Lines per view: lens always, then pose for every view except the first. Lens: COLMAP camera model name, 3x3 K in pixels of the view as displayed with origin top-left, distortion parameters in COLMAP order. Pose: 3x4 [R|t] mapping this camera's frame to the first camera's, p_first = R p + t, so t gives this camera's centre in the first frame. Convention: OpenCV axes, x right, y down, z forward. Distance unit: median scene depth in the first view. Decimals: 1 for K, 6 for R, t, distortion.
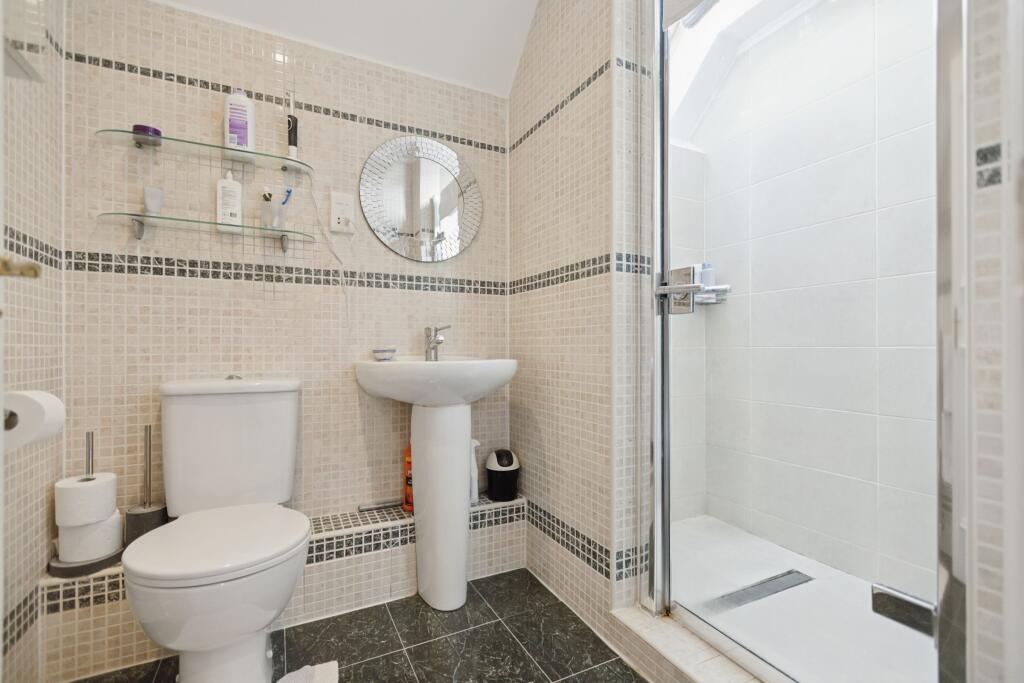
lens RADIAL K [[459.7, 0, 510.5], [0, 459.7, 345.8], [0, 0, 1]] dist [0.011797, -0.000323]
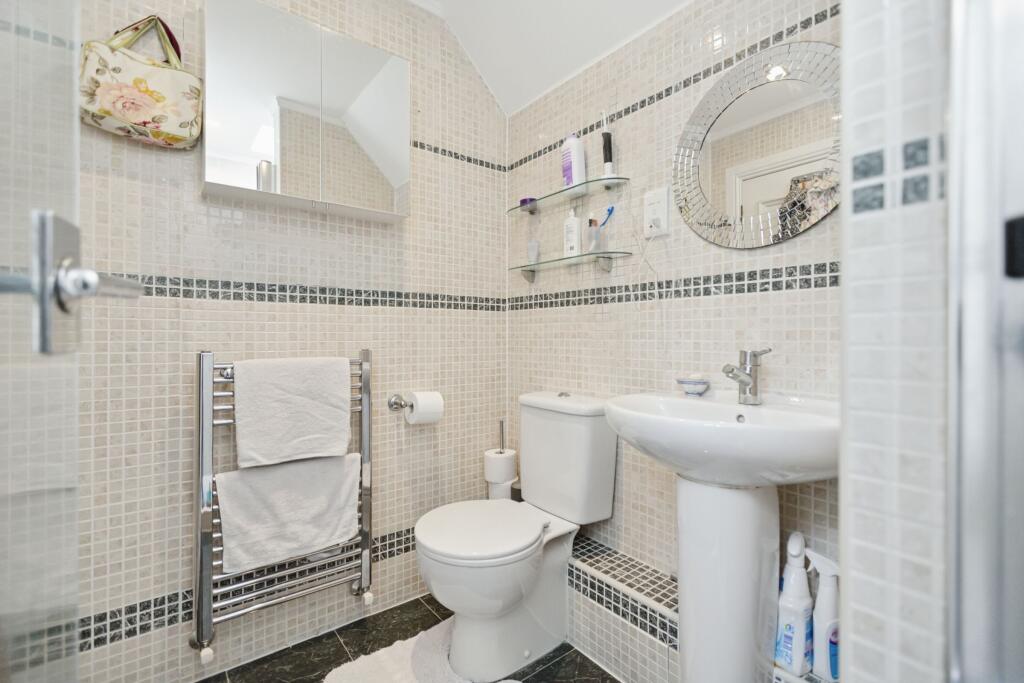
lens RADIAL K [[459.7, 0, 510.1], [0, 459.7, 336.6], [0, 0, 1]] dist [0.011797, -0.000323]
pose [[0.189608, -0.001061, -0.981859, 0.441963], [0.000989, 0.999999, -0.000889, -0.066497], [0.981859, -0.000802, 0.189608, 0.617280]]
